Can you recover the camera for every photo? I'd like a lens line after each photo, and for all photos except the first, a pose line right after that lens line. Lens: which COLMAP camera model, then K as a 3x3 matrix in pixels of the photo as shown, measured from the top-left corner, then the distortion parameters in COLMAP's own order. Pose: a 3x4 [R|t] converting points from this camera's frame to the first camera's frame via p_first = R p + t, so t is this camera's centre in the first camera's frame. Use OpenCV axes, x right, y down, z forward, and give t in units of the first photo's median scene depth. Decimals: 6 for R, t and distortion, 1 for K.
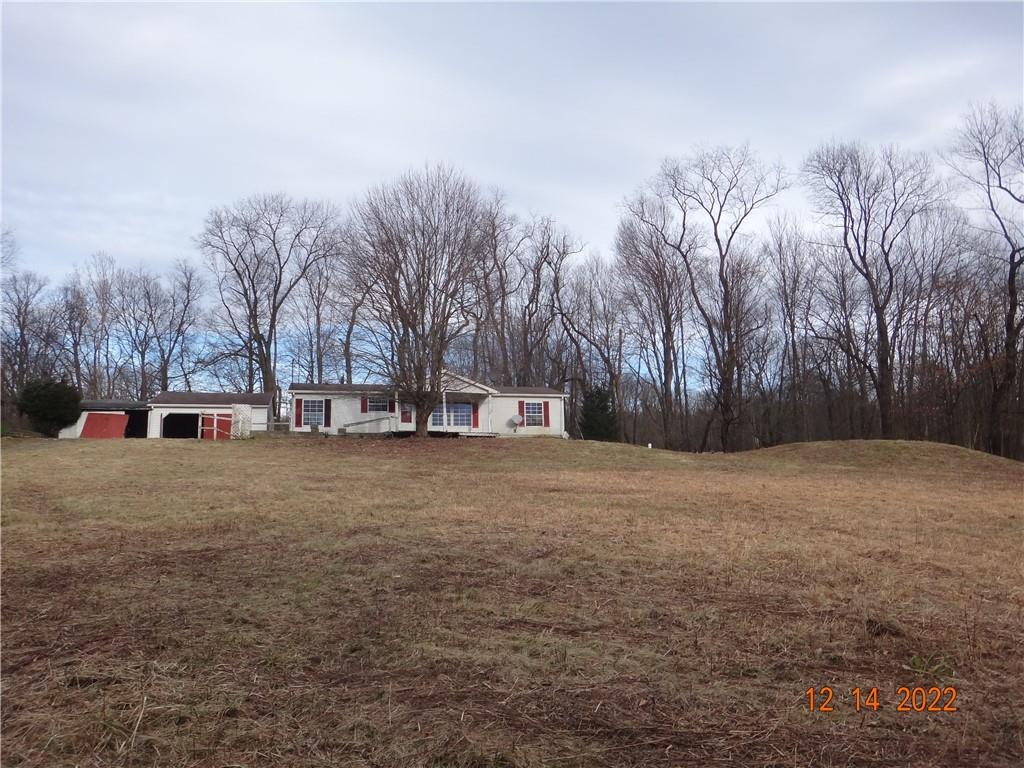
lens RADIAL K [[721.2, 0, 514.3], [0, 721.2, 389.1], [0, 0, 1]] dist [-0.038507, 0.002512]
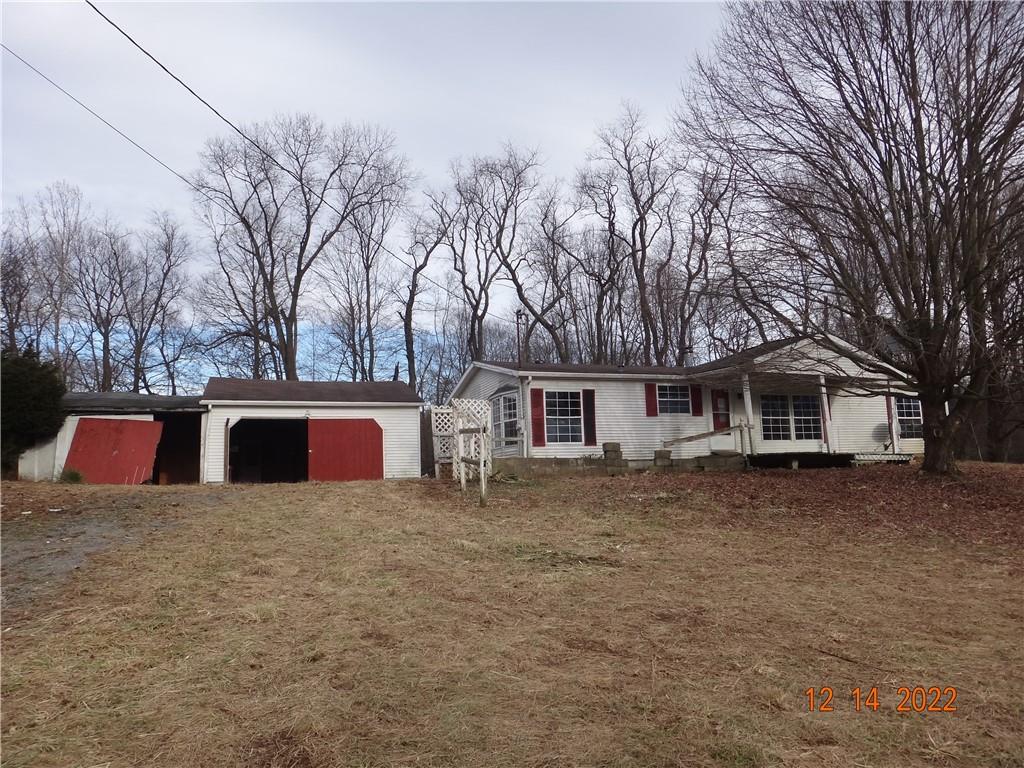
lens RADIAL K [[721.2, 0, 508.3], [0, 721.2, 384.7], [0, 0, 1]] dist [-0.038507, 0.002512]
pose [[0.997108, 0.000237, 0.075997, -0.315778], [0.000199, 0.999984, -0.005730, 0.011933], [-0.075998, 0.005729, 0.997092, 0.447362]]
